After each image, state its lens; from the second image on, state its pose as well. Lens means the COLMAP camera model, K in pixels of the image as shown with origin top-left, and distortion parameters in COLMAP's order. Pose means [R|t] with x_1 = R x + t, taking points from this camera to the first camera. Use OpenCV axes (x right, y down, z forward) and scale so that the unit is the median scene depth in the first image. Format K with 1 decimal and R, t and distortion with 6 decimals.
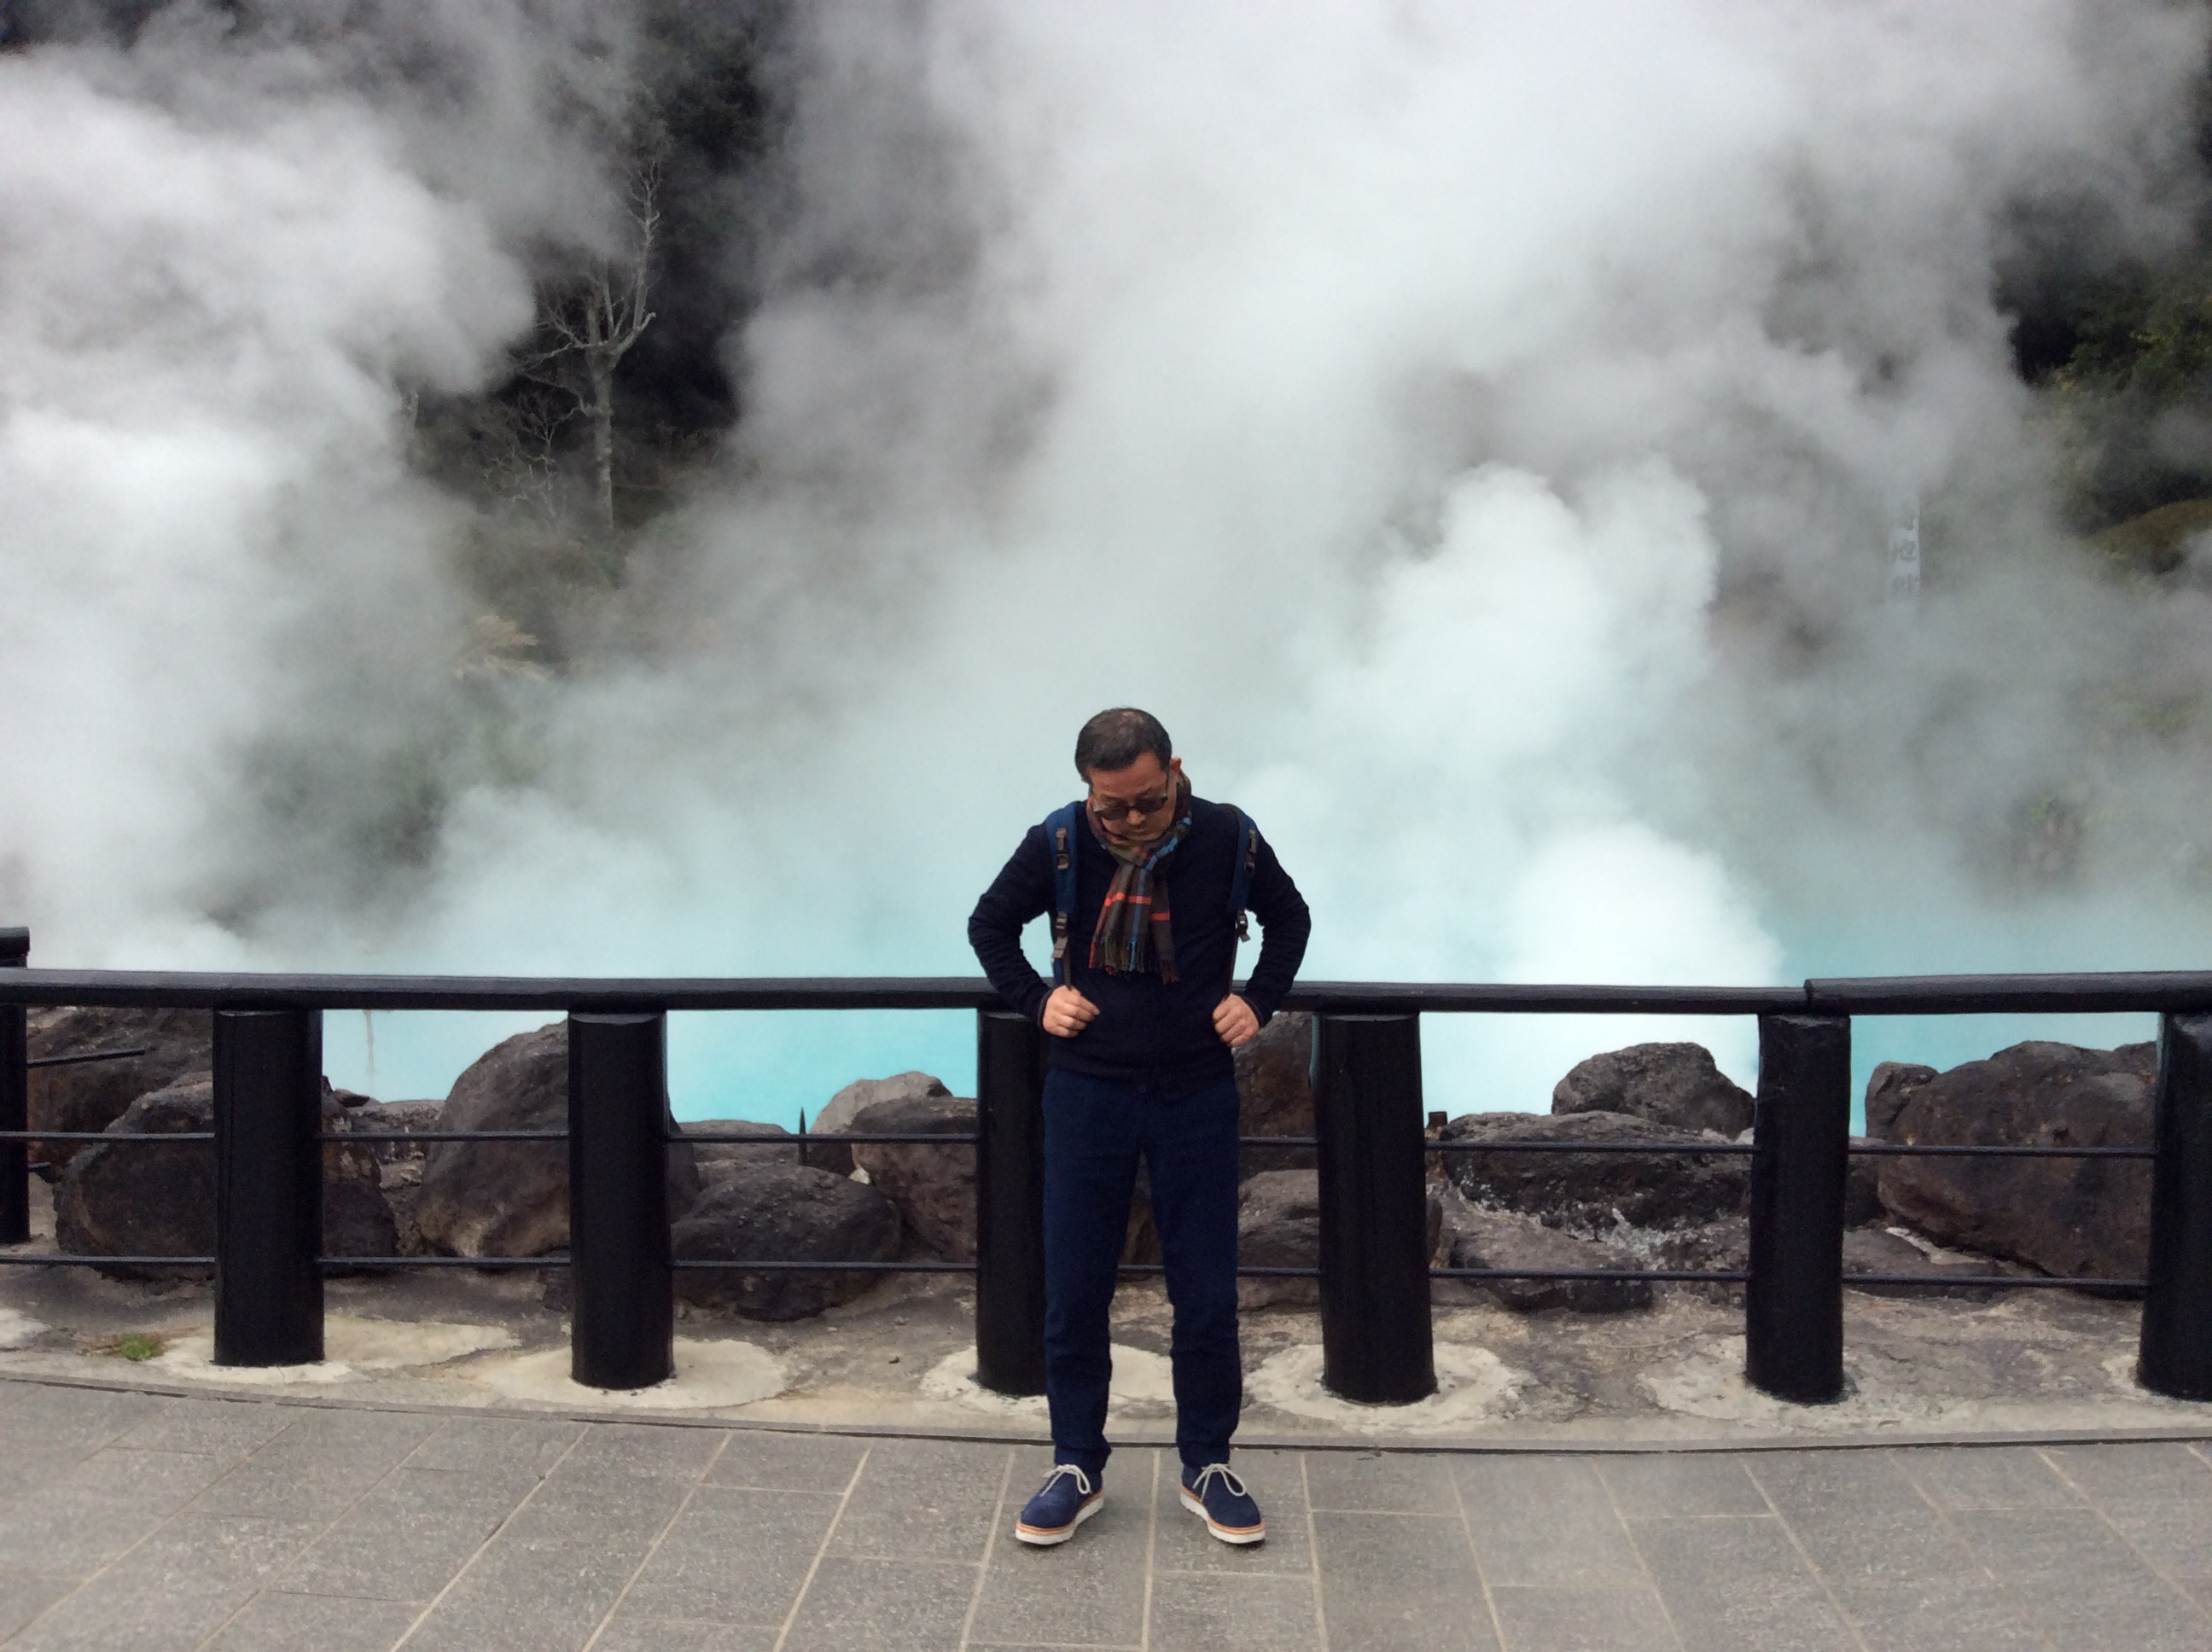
lens RADIAL K [[2031.5, 0, 1106.0], [0, 2031.5, 826.0], [0, 0, 1]] dist [0.155218, -0.328989]
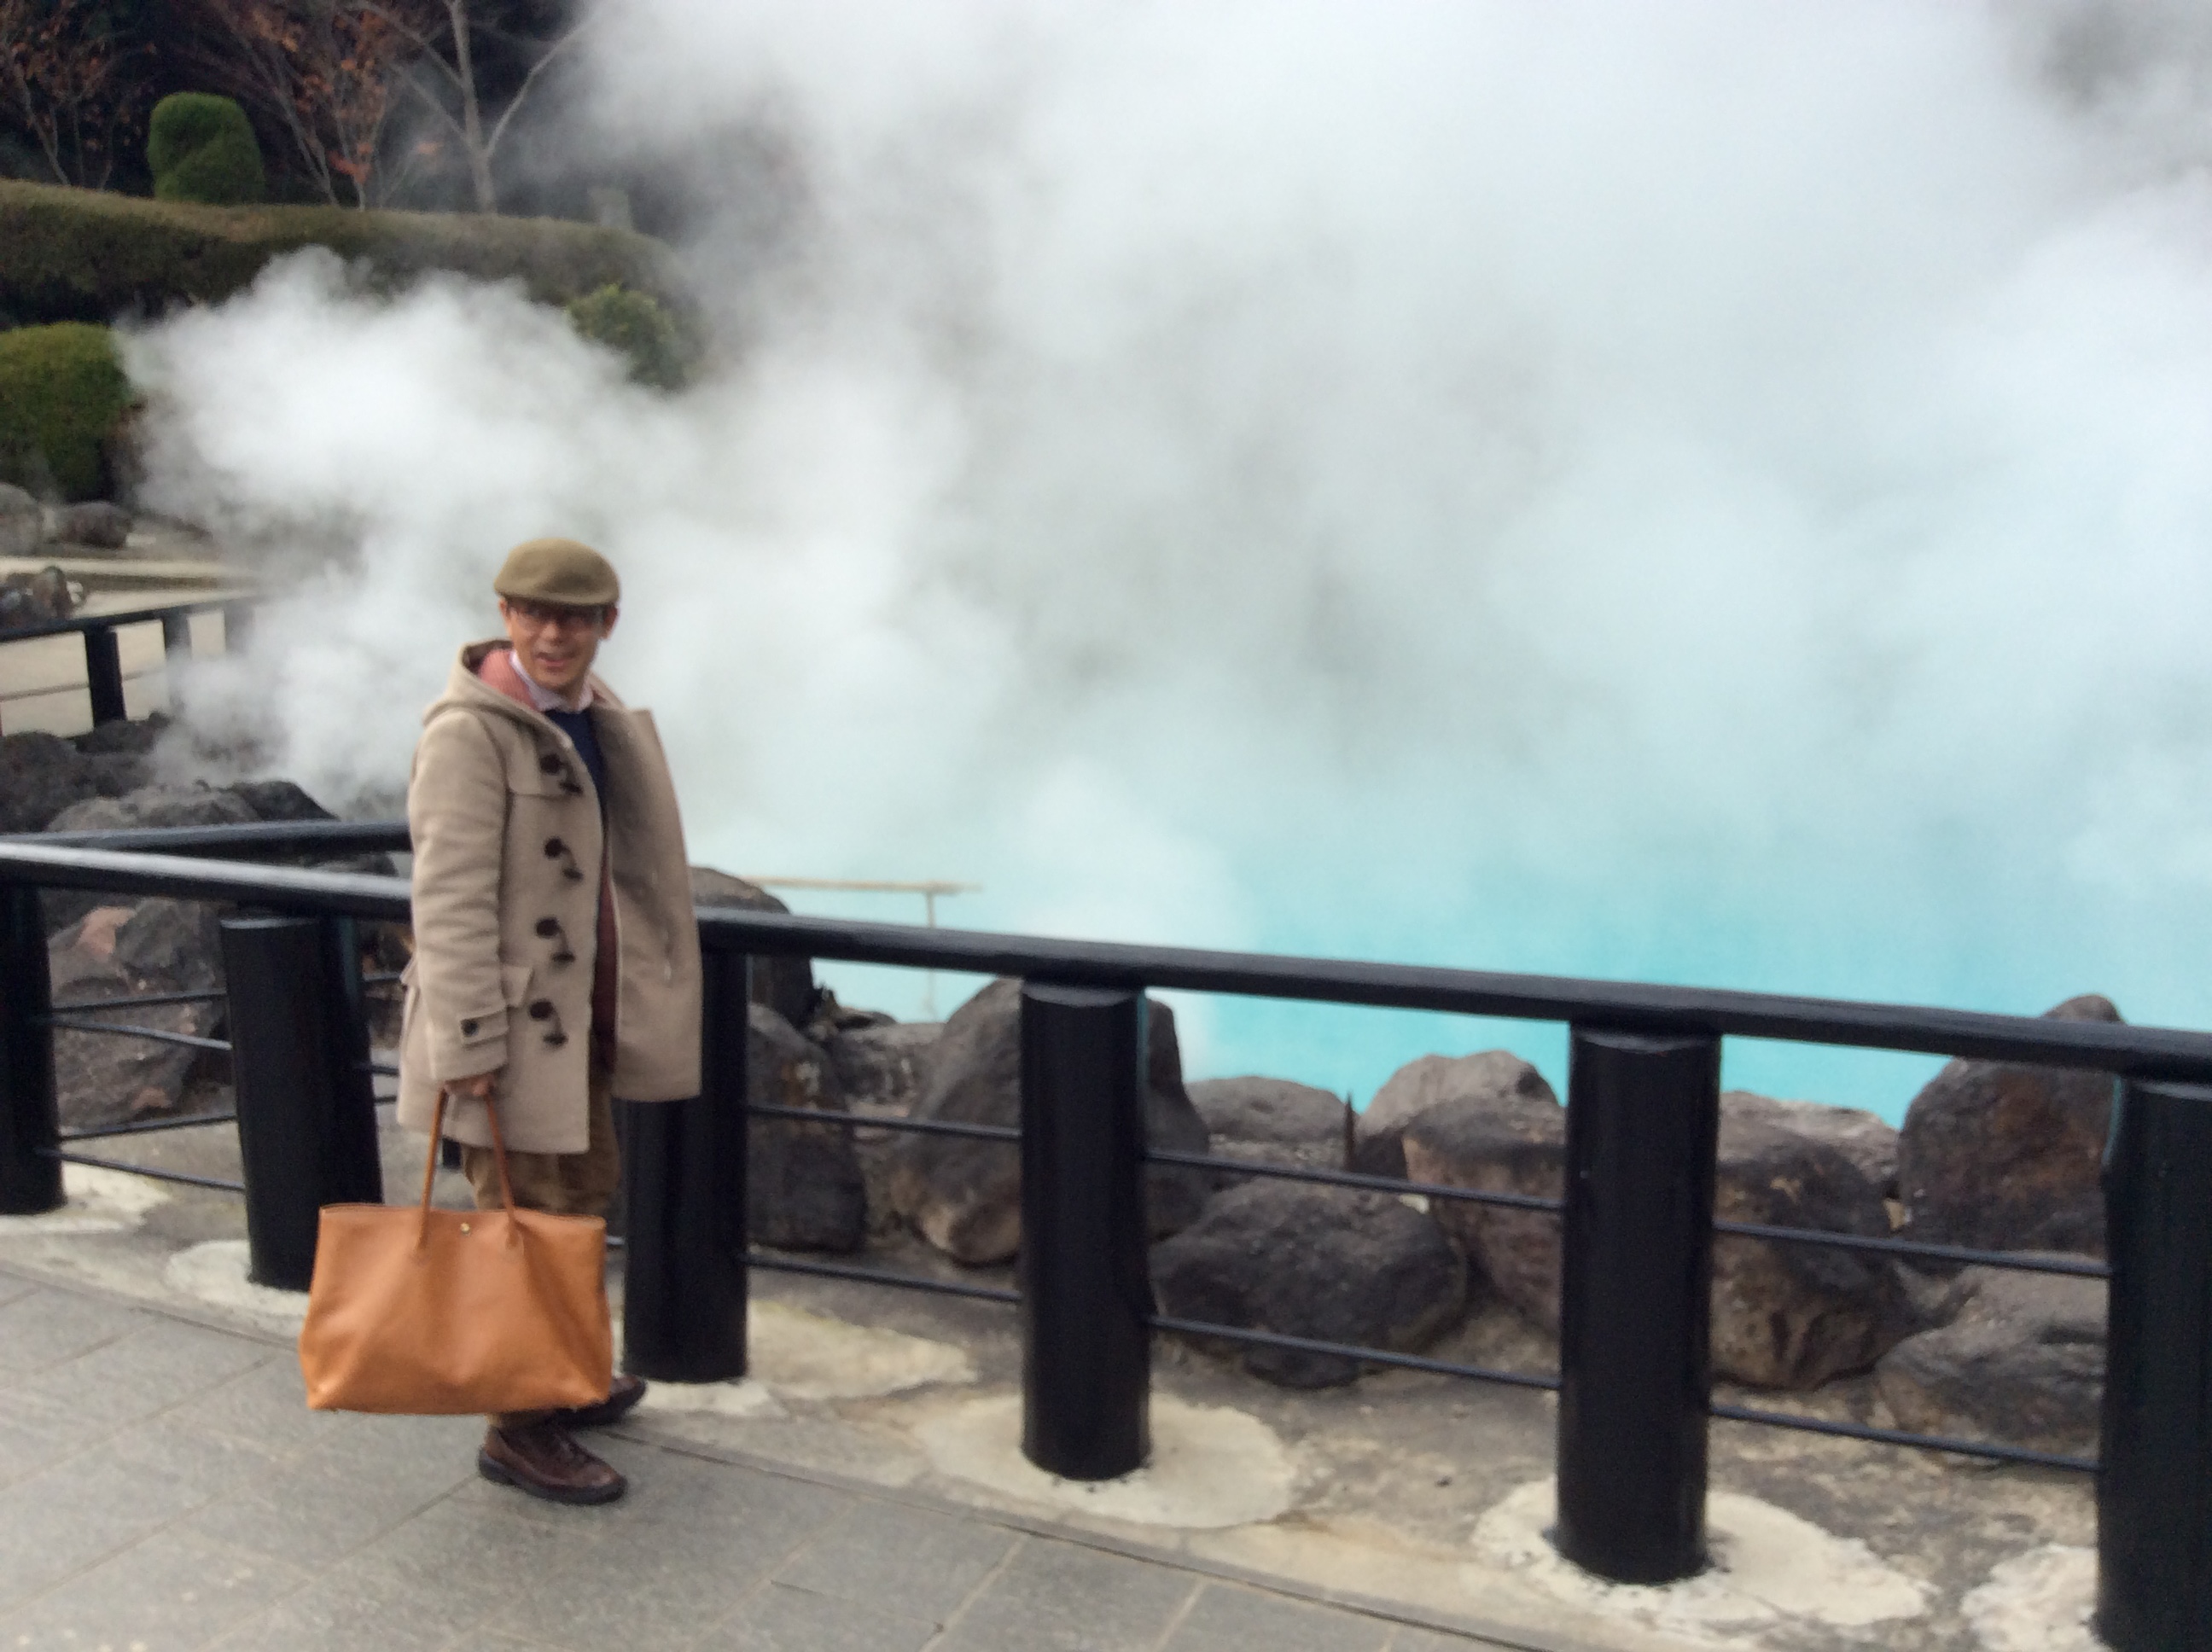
lens RADIAL K [[2031.5, 0, 1106.0], [0, 2031.5, 826.0], [0, 0, 1]] dist [0.155218, -0.328989]
pose [[0.949168, 0.047829, -0.311116, -0.000094], [-0.023482, 0.996394, 0.081538, -0.027466], [0.313893, -0.070088, 0.946868, 0.279930]]
